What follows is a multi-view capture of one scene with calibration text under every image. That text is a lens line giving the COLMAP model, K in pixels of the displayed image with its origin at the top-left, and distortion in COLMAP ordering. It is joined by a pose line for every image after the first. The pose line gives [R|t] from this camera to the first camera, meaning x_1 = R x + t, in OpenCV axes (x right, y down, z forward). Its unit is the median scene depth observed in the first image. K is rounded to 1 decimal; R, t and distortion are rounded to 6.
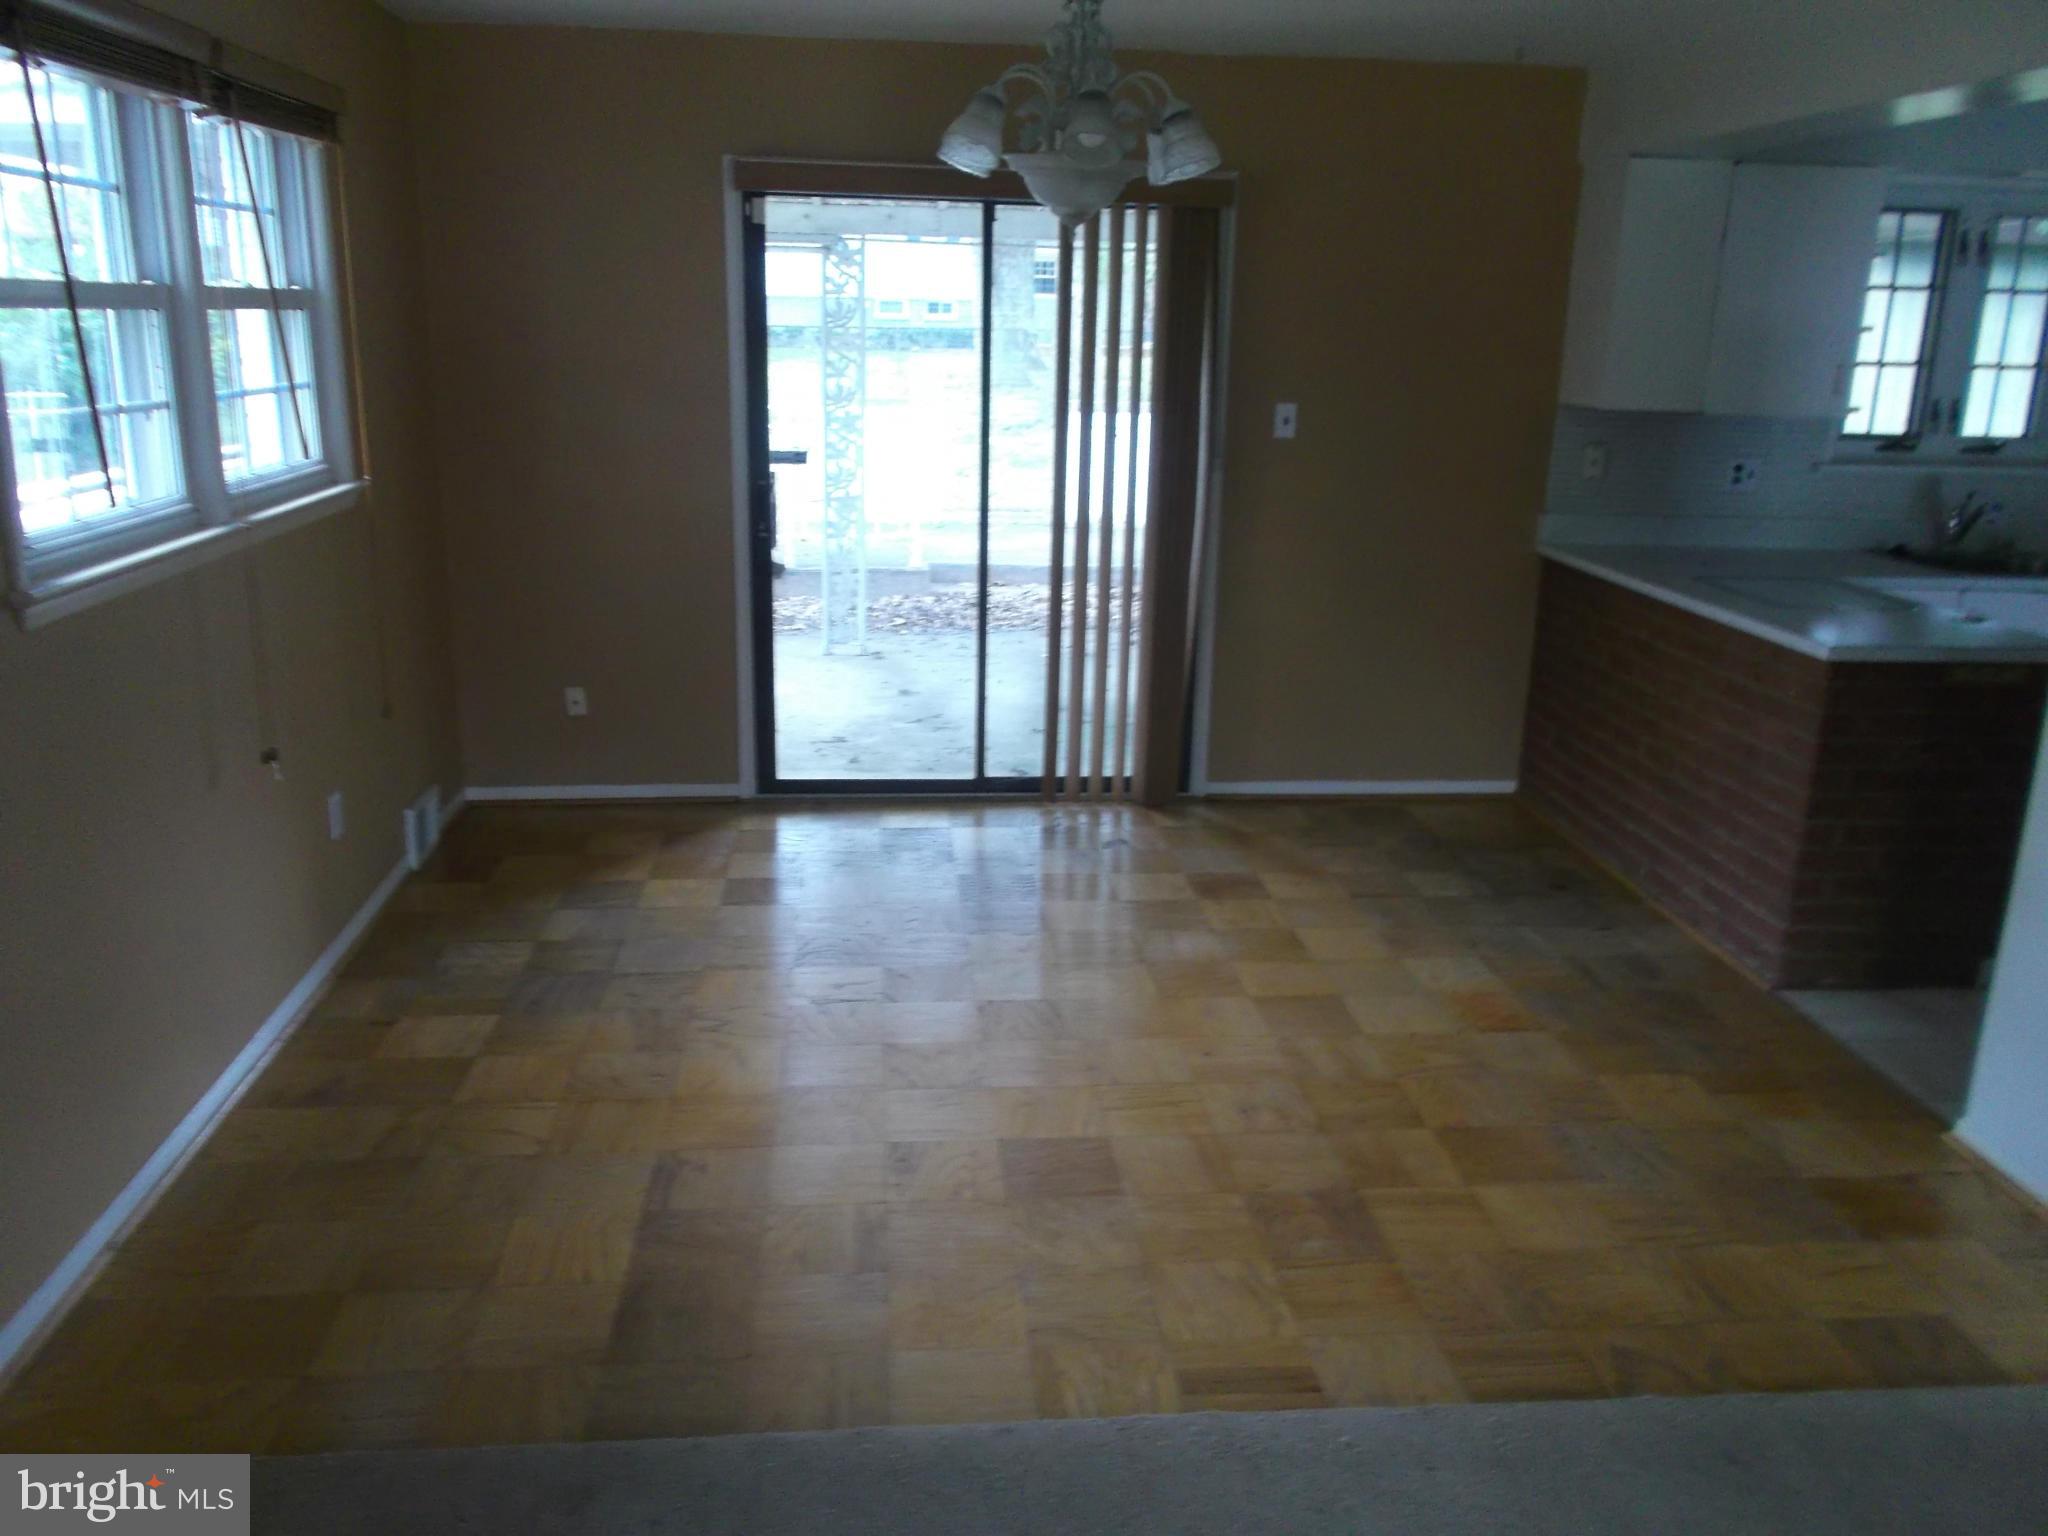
lens RADIAL K [[1610.5, 0, 1042.3], [0, 1610.5, 765.5], [0, 0, 1]] dist [-0.001133, 0.001682]
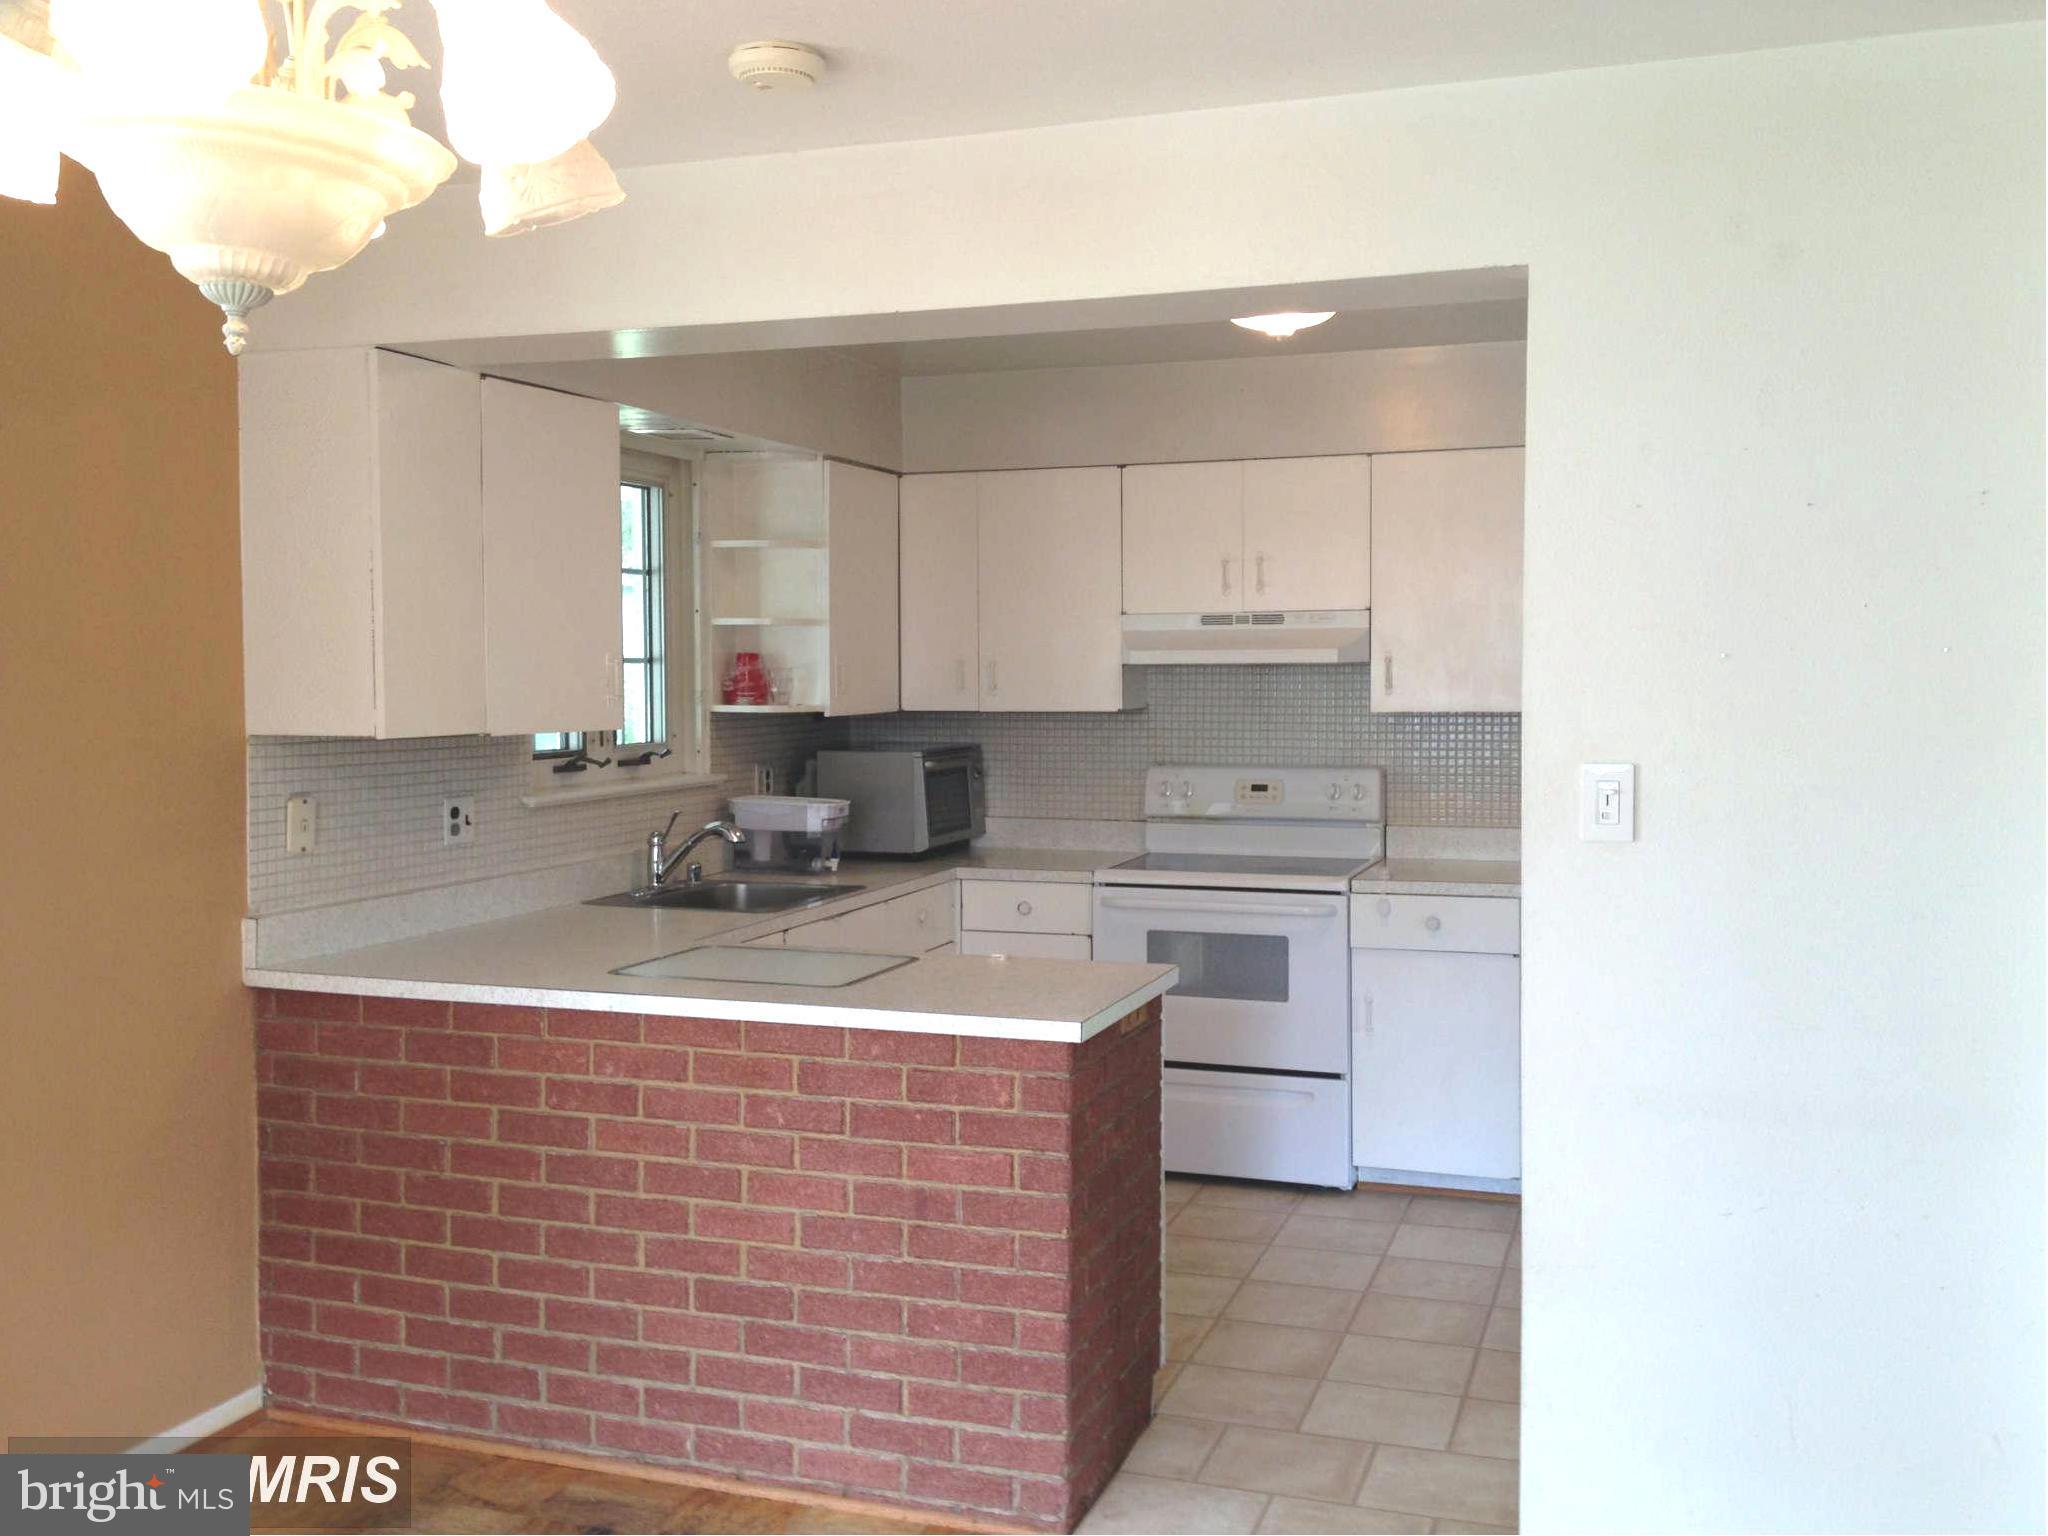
lens RADIAL K [[1860.8, 0, 1020.0], [0, 1860.8, 755.7], [0, 0, 1]] dist [0.049445, 0.000000]
pose [[0.434943, -0.073483, 0.897455, -0.188007], [0.259063, 0.964738, -0.046561, -0.115144], [-0.862387, 0.252748, 0.438643, 0.463054]]
